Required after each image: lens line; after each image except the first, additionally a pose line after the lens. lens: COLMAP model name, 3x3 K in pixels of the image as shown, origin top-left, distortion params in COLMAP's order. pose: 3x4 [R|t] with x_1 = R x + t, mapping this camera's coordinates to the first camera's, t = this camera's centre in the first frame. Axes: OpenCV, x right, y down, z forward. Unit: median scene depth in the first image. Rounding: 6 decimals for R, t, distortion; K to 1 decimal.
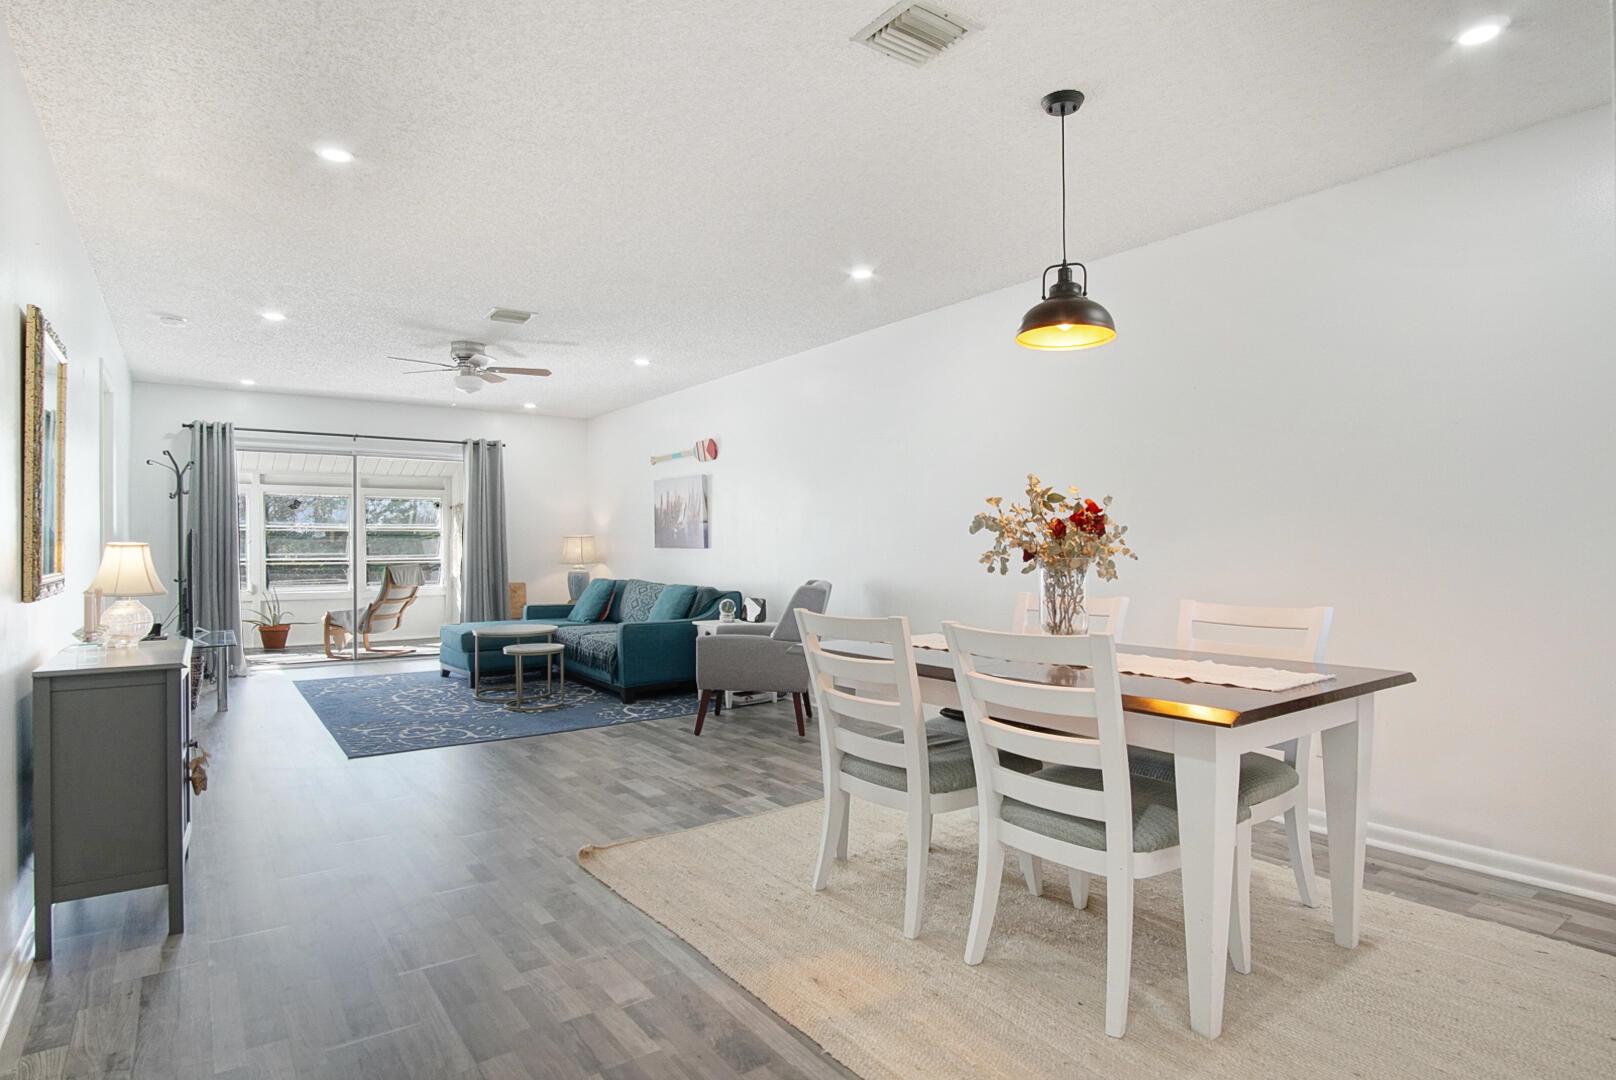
lens RADIAL K [[892.1, 0, 820.2], [0, 892.1, 548.7], [0, 0, 1]] dist [-0.034455, 0.002473]
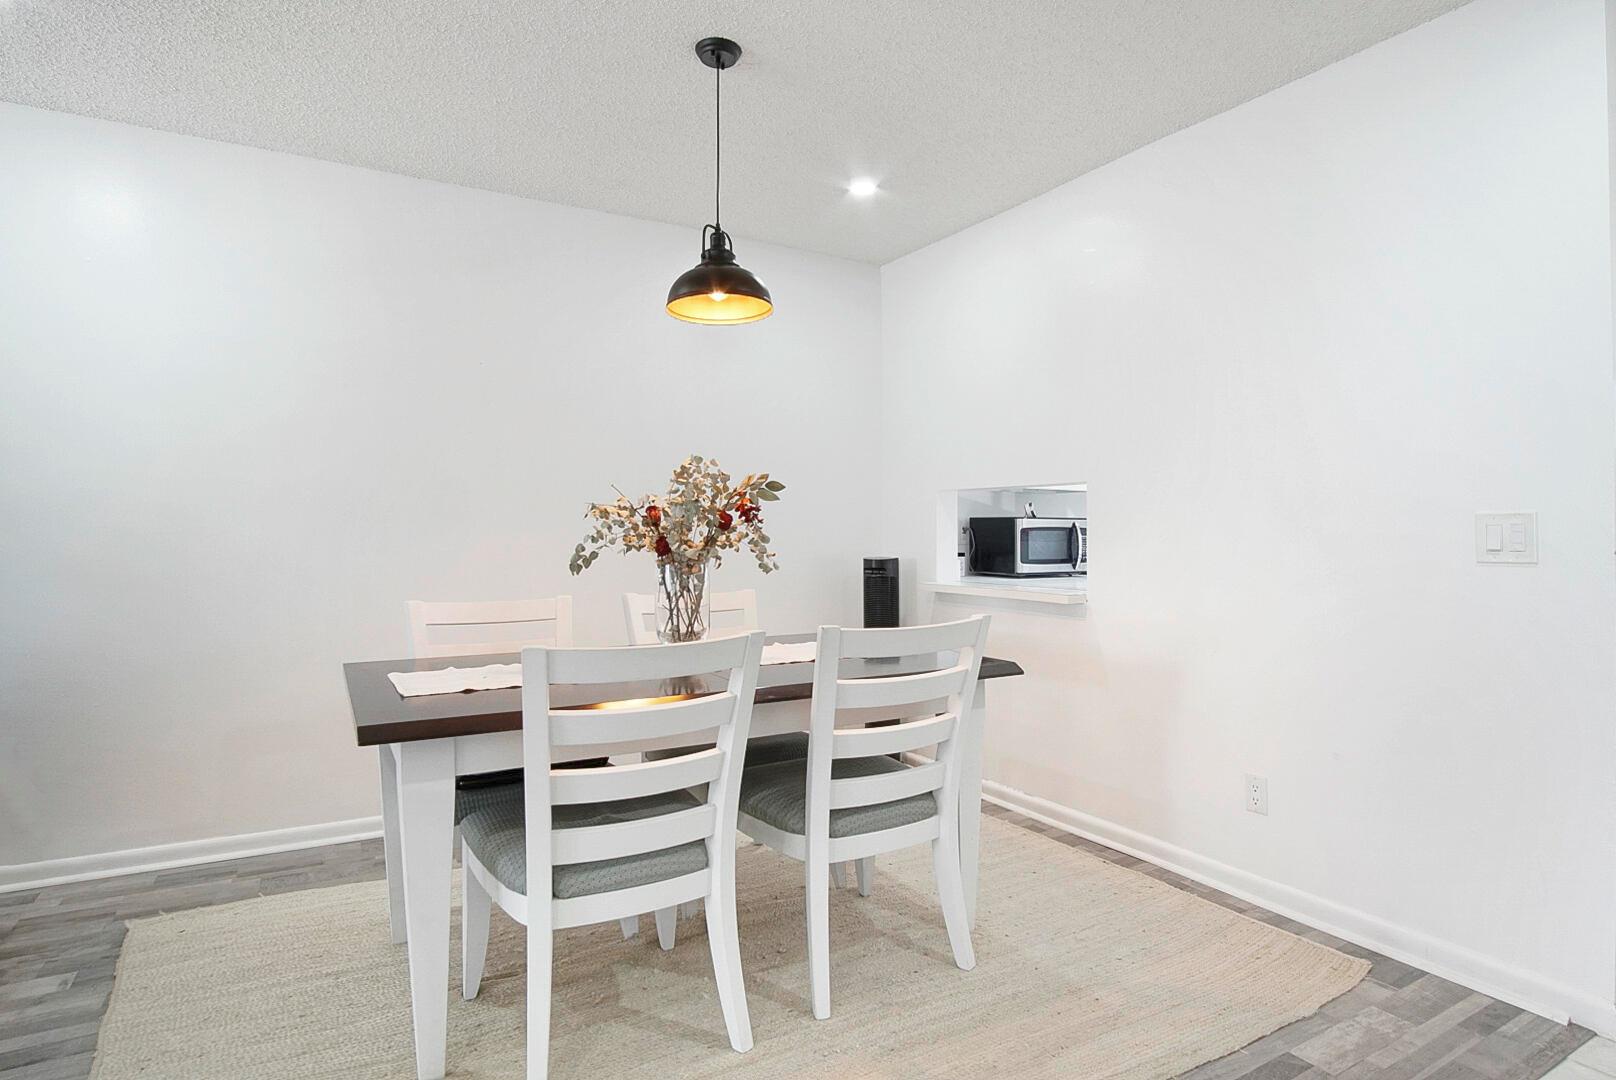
lens RADIAL K [[892.1, 0, 821.1], [0, 892.1, 542.0], [0, 0, 1]] dist [-0.034455, 0.002473]
pose [[0.097648, 0.006272, 0.995201, -0.597094], [-0.012311, 0.999911, -0.005094, 0.000212], [-0.995145, -0.011754, 0.097717, 0.779101]]
